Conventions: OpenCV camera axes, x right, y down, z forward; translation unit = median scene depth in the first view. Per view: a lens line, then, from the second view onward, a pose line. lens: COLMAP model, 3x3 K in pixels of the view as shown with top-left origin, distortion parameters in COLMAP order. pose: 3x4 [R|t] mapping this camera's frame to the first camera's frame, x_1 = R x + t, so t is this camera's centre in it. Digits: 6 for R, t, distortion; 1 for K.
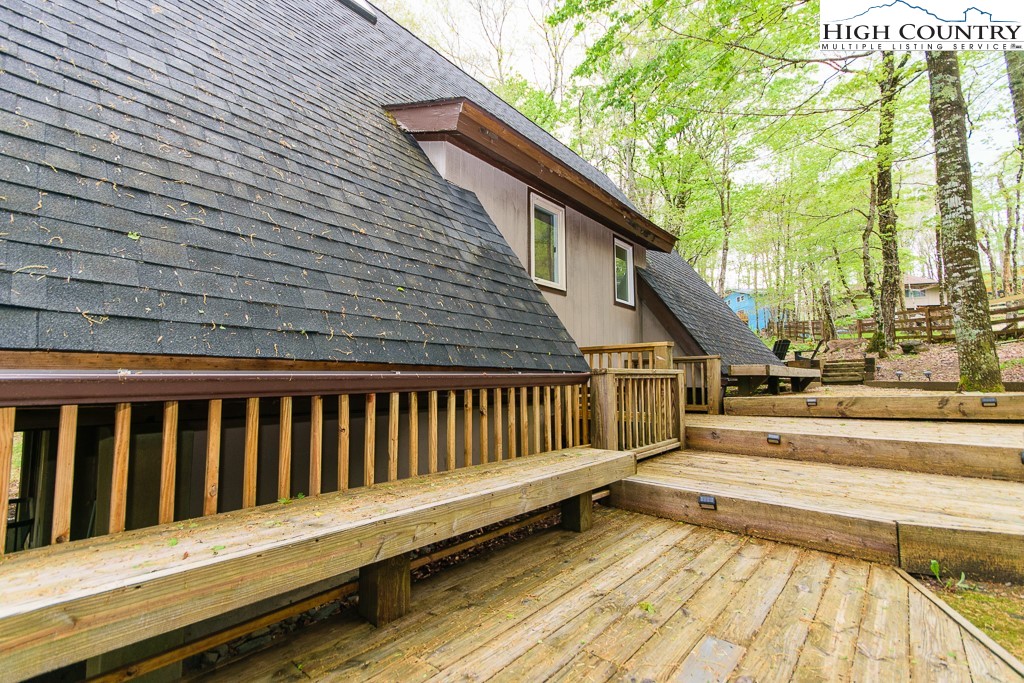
lens RADIAL K [[470.4, 0, 488.7], [0, 470.4, 349.0], [0, 0, 1]] dist [0.009761, -0.003233]
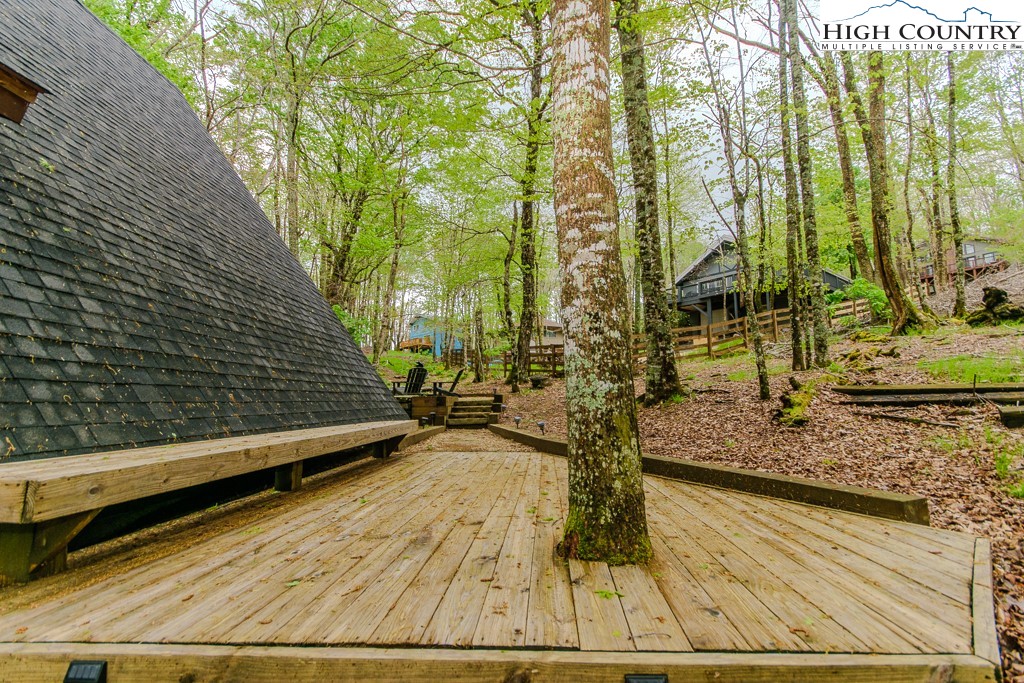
lens RADIAL K [[470.4, 0, 513.7], [0, 470.4, 342.3], [0, 0, 1]] dist [0.009761, -0.003233]
pose [[0.791119, 0.083384, 0.605952, 0.718373], [-0.051074, 0.996210, -0.070405, -0.039992], [-0.609526, 0.024750, 0.792379, 0.722825]]
